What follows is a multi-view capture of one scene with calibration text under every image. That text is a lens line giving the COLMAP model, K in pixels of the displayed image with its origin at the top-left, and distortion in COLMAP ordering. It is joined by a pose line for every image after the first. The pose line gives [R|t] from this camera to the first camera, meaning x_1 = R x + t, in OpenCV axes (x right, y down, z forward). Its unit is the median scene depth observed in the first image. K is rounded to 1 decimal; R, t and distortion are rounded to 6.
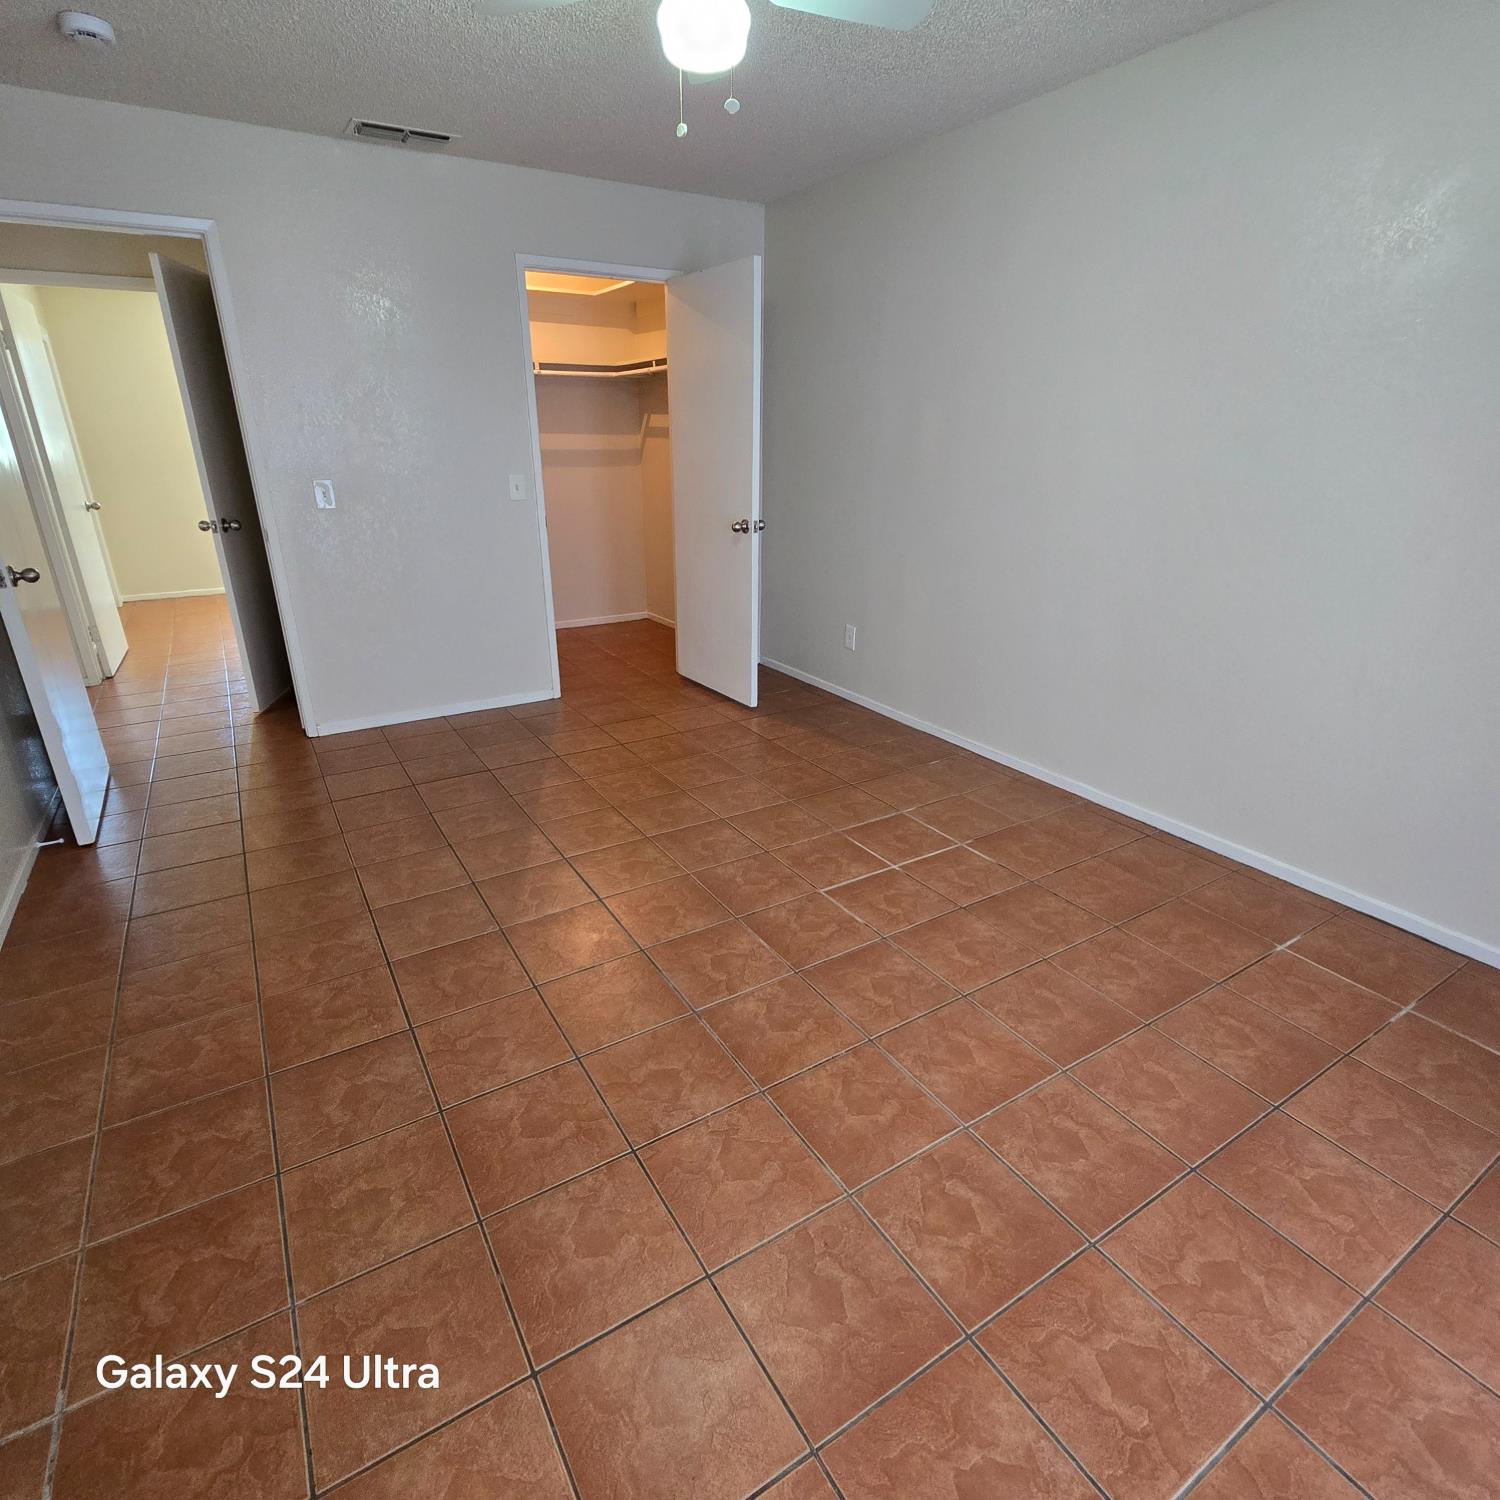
lens RADIAL K [[819.1, 0, 750.0], [0, 819.1, 750.0], [0, 0, 1]] dist [-0.003104, -0.001403]
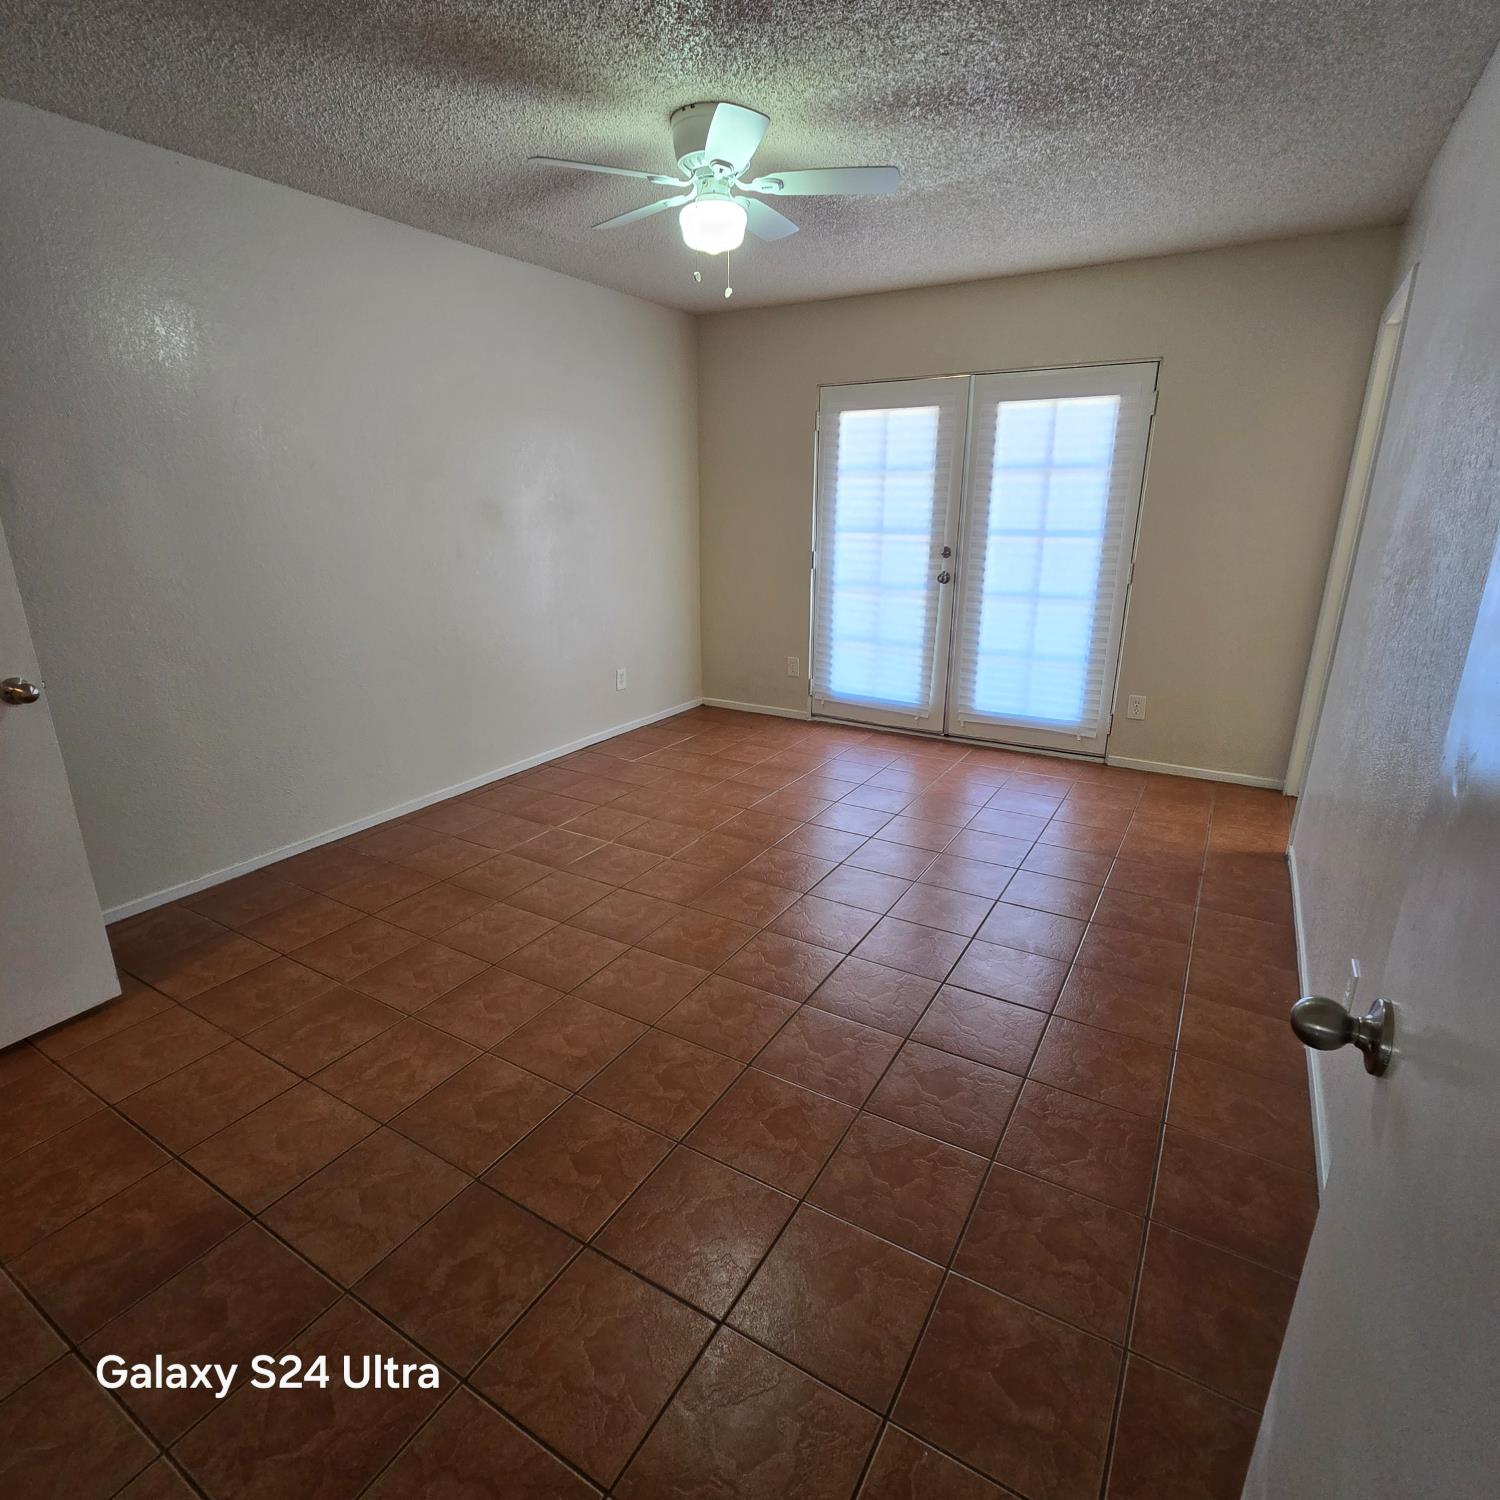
lens RADIAL K [[819.1, 0, 750.0], [0, 819.1, 750.0], [0, 0, 1]] dist [-0.003104, -0.001403]
pose [[-0.448590, -0.262725, 0.854250, -0.805358], [0.332821, 0.837964, 0.432489, -0.376261], [-0.829456, 0.478323, -0.288462, 0.957770]]
